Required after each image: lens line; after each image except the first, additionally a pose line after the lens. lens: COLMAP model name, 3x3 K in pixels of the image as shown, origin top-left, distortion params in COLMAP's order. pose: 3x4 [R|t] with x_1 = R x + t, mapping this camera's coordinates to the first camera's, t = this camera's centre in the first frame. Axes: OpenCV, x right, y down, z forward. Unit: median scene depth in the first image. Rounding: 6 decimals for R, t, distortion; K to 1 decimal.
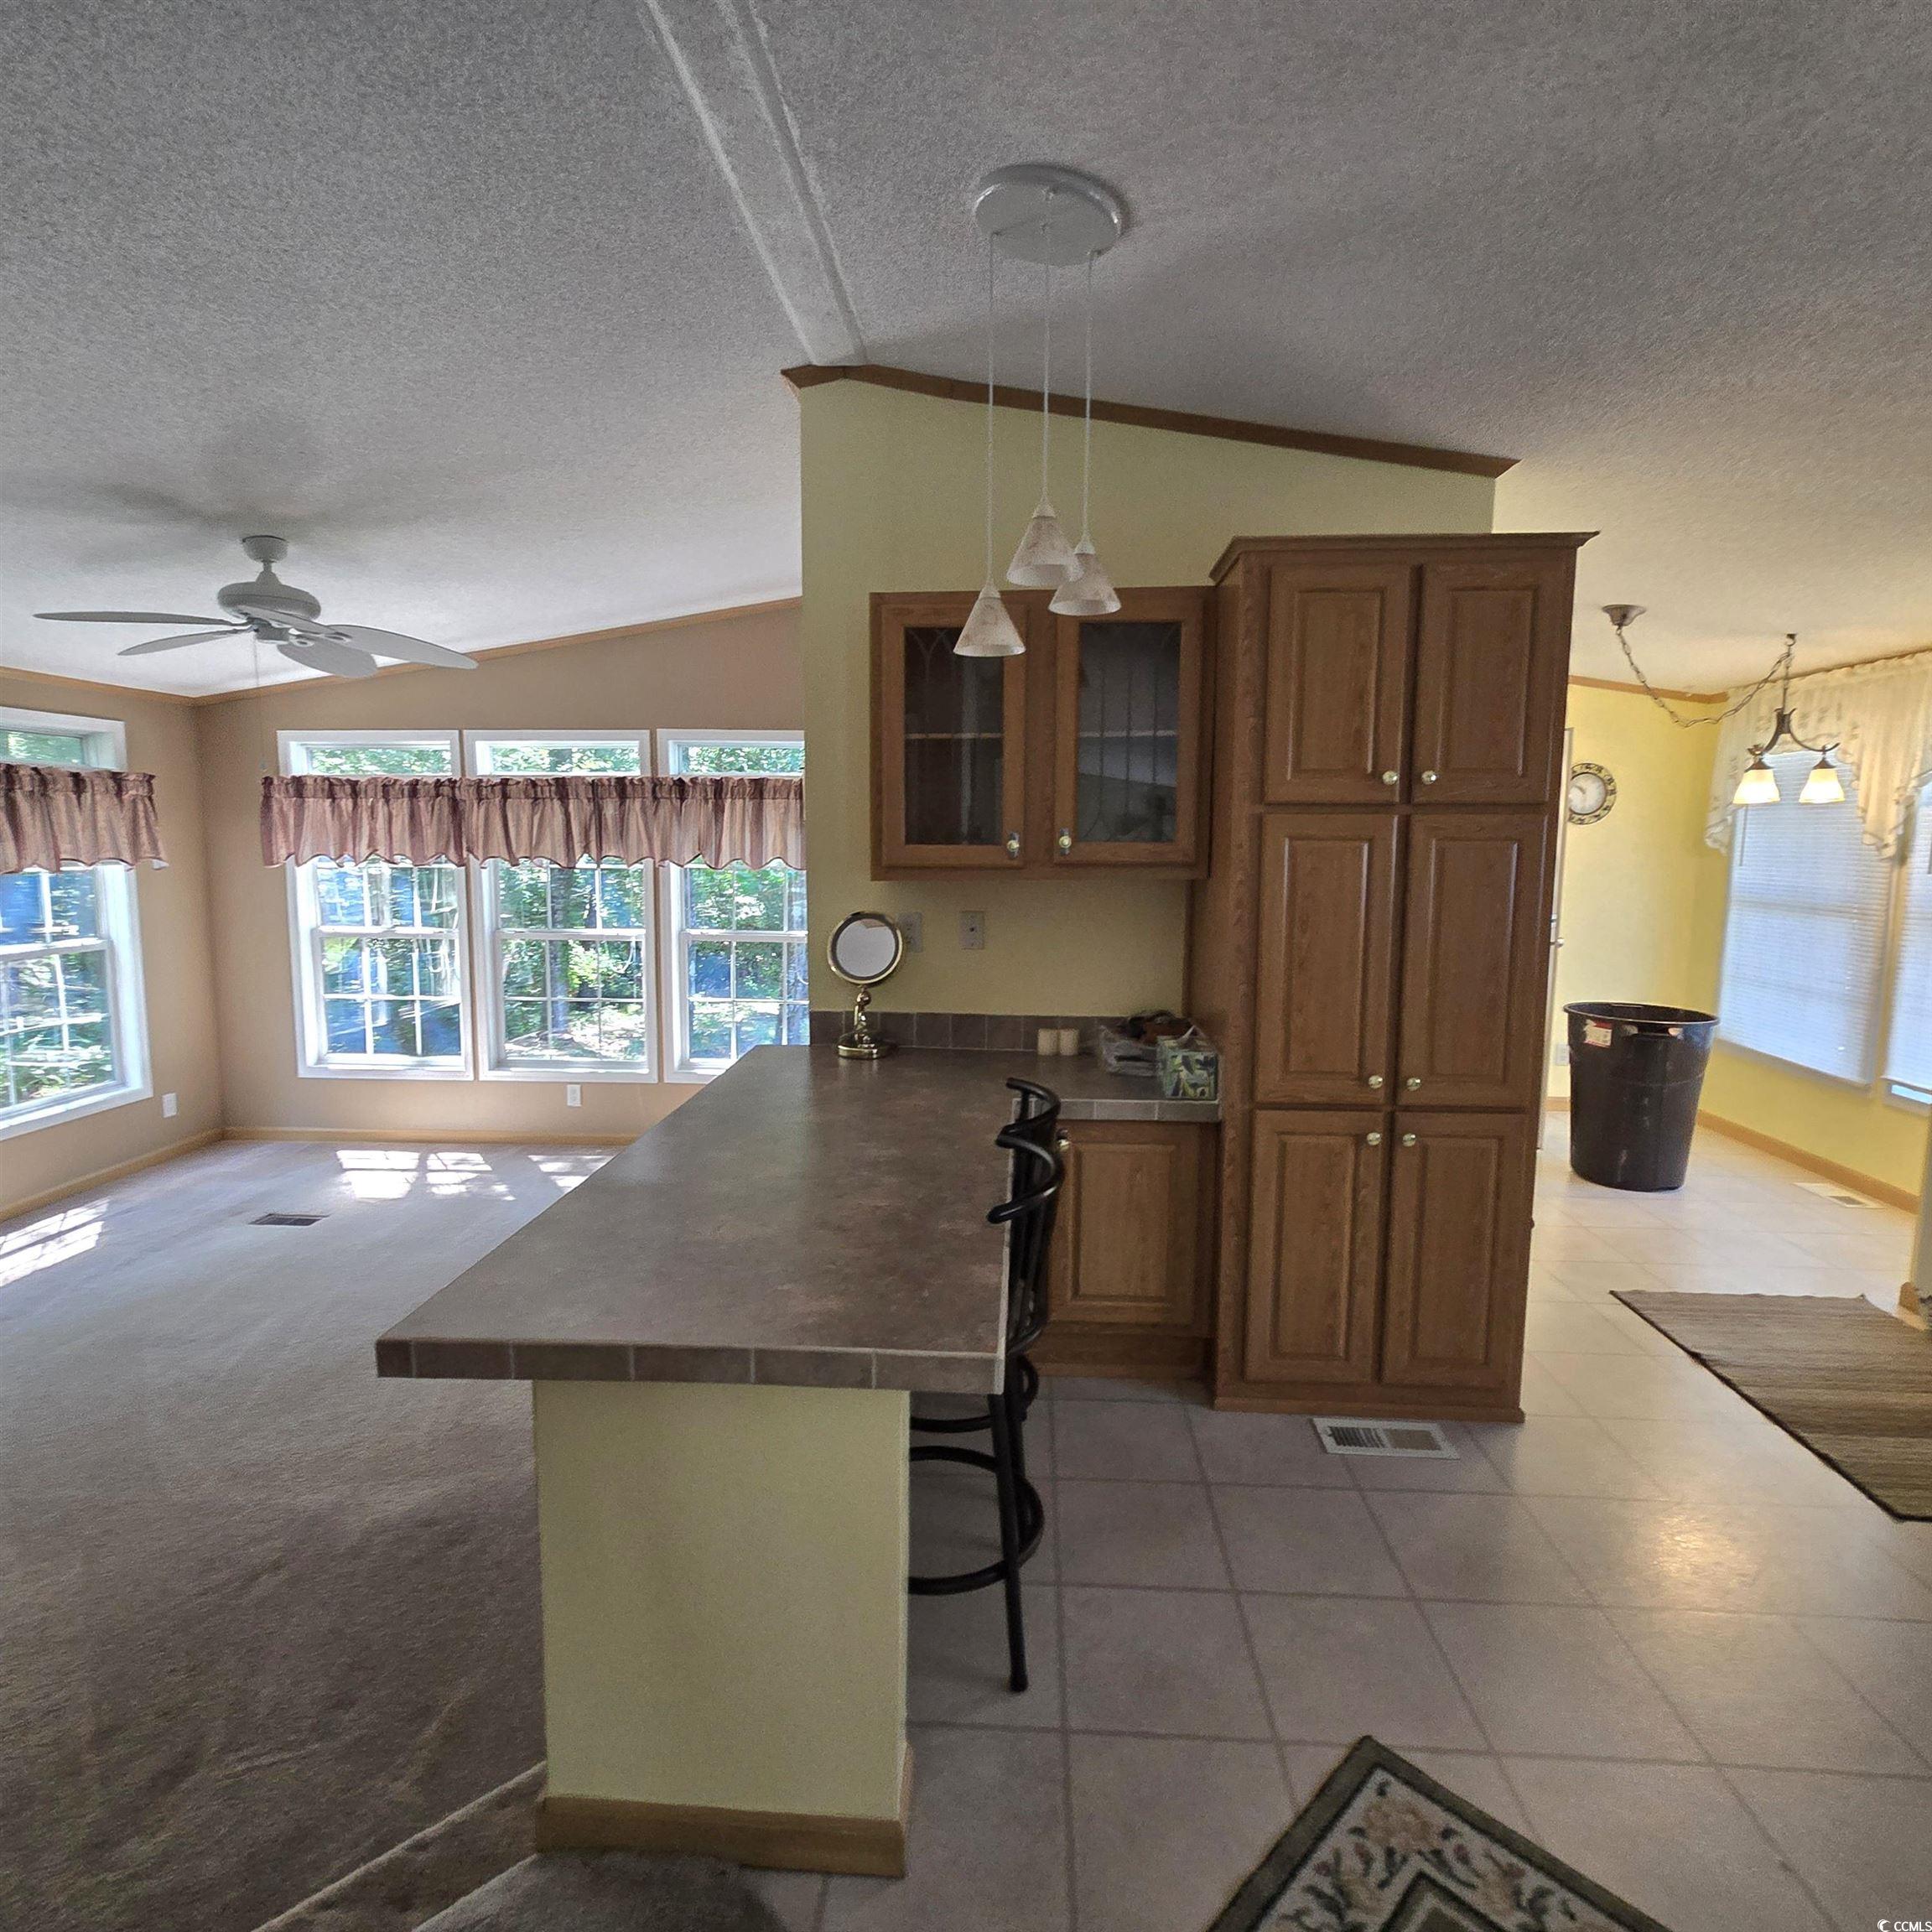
lens RADIAL K [[1071.5, 0, 966.0], [0, 1071.5, 966.0], [0, 0, 1]] dist [-0.000355, 0.001575]
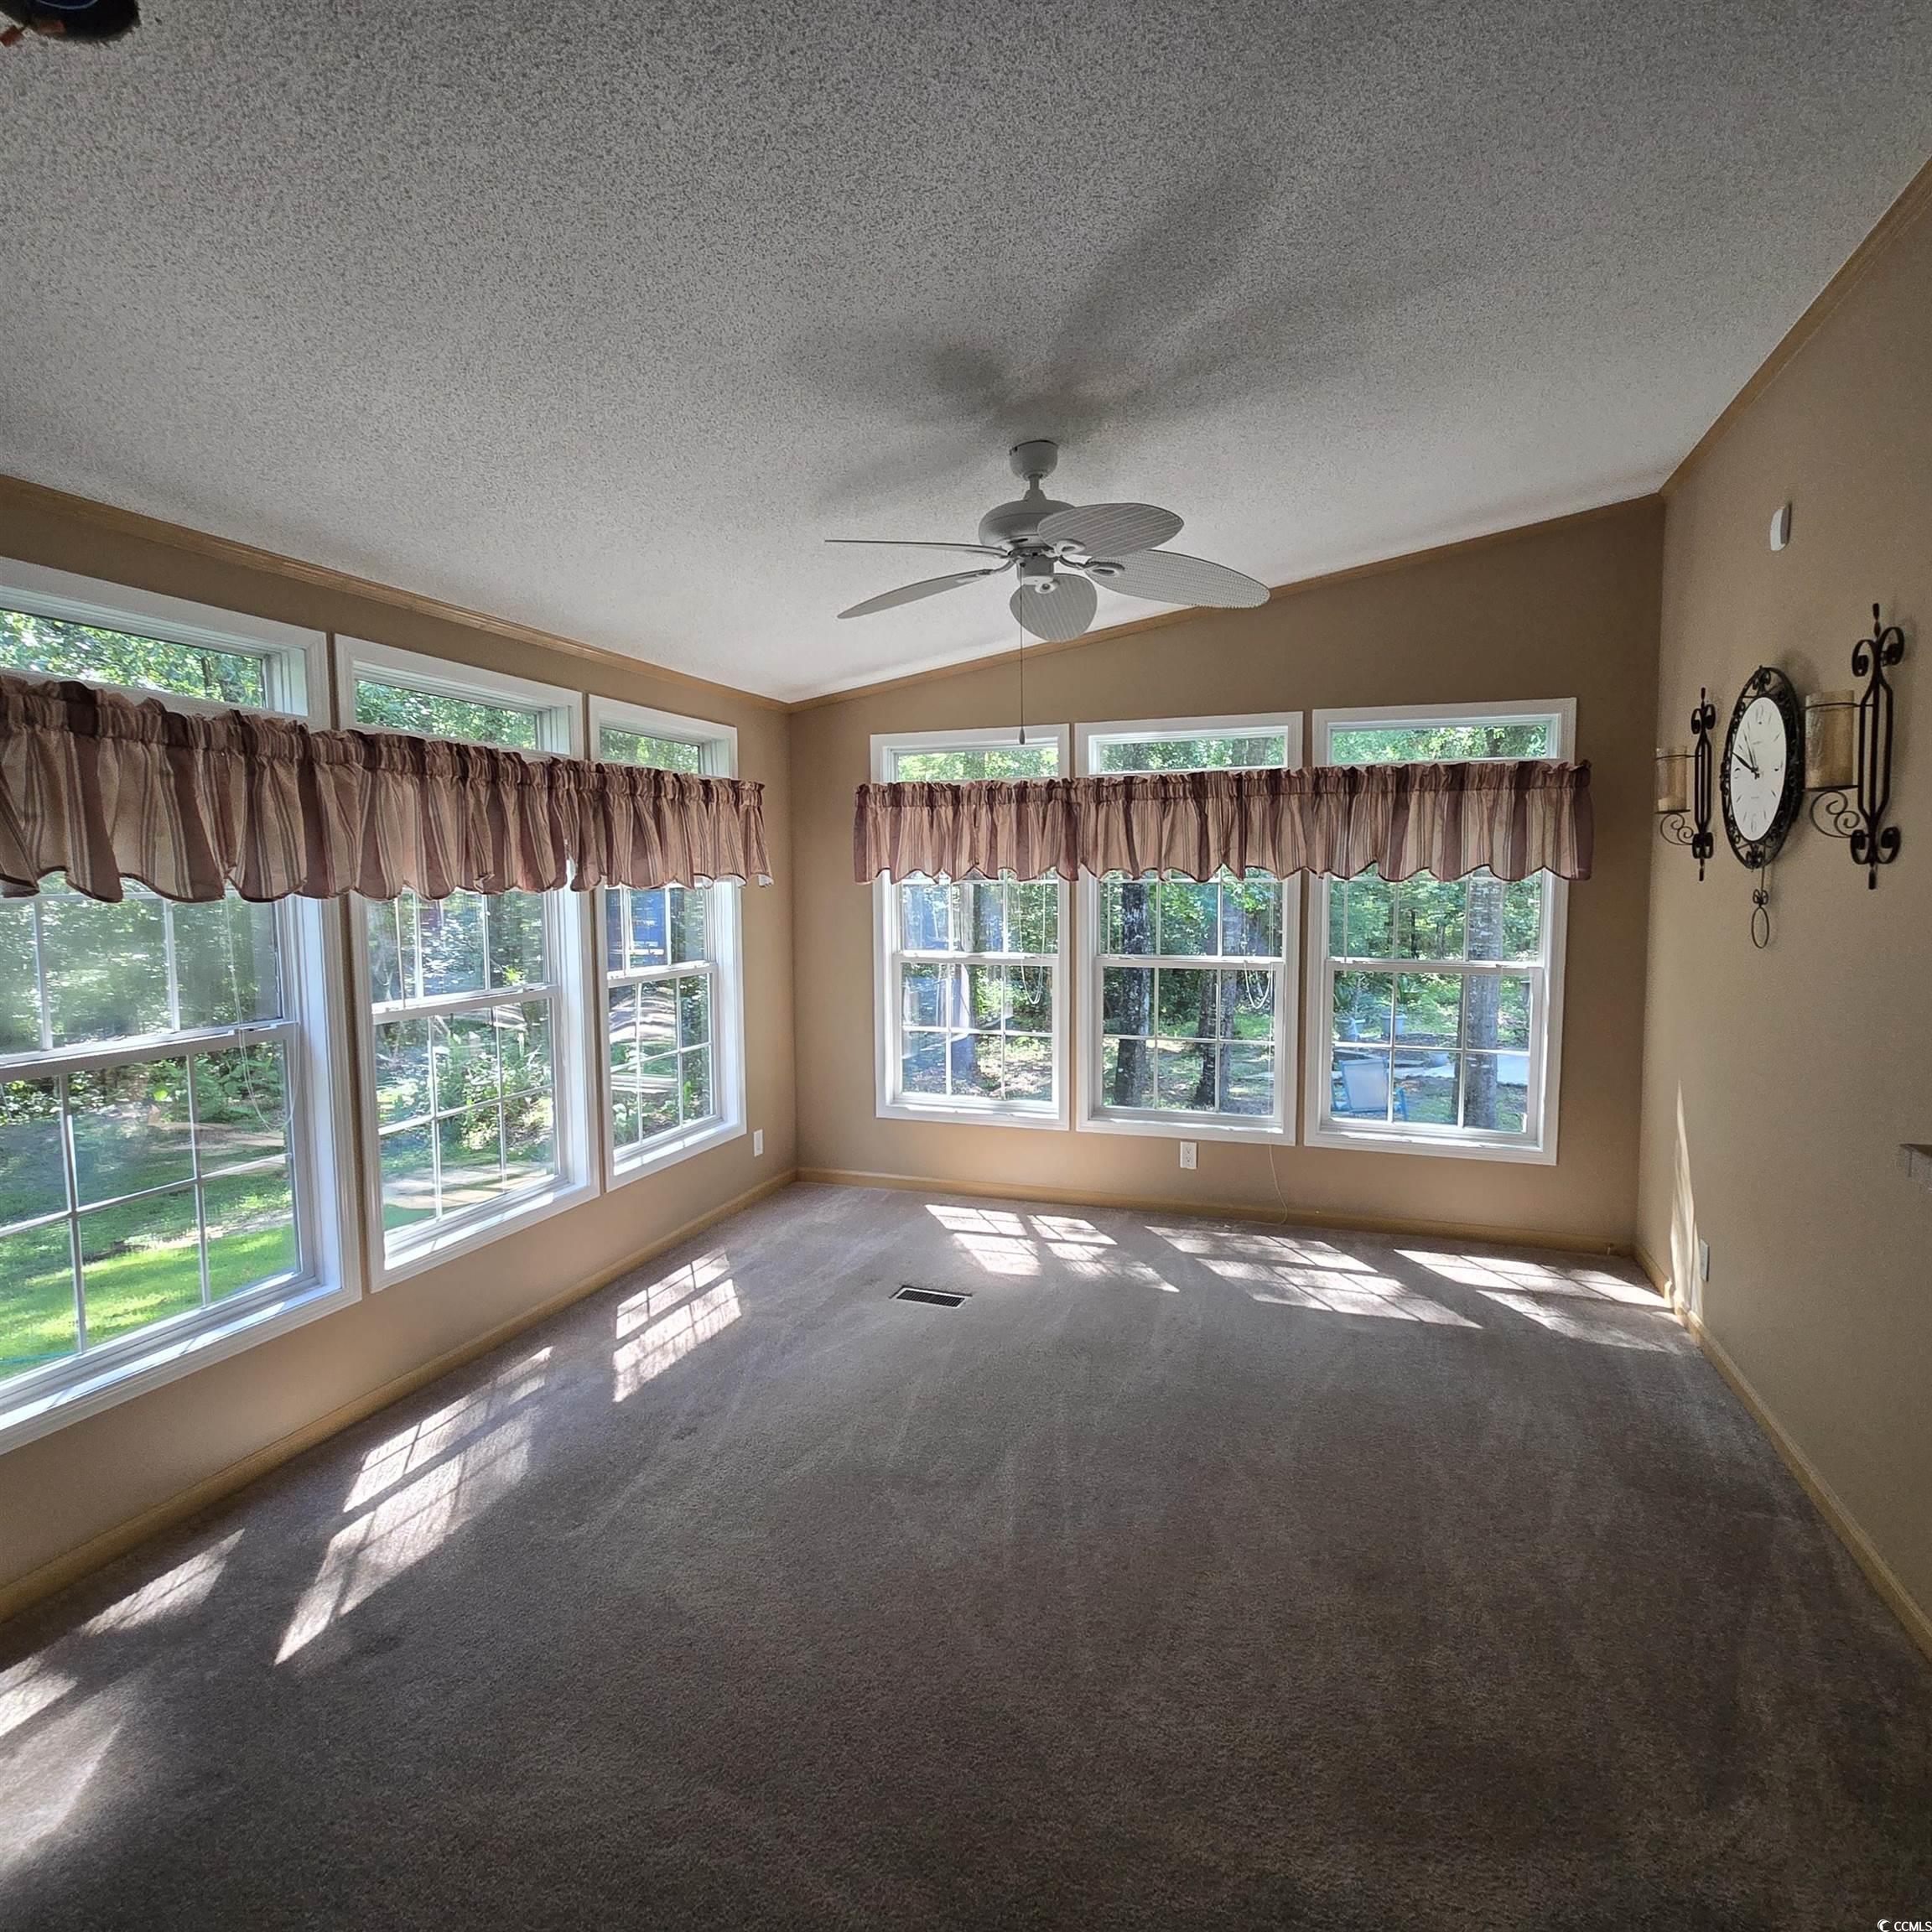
lens RADIAL K [[1061.8, 0, 1001.3], [0, 1061.8, 965.8], [0, 0, 1]] dist [-0.007181, 0.001665]
pose [[0.965121, 0.010466, -0.261596, -0.309304], [-0.019260, 0.999331, -0.031075, 0.002225], [0.261095, 0.035029, 0.964677, 0.172669]]
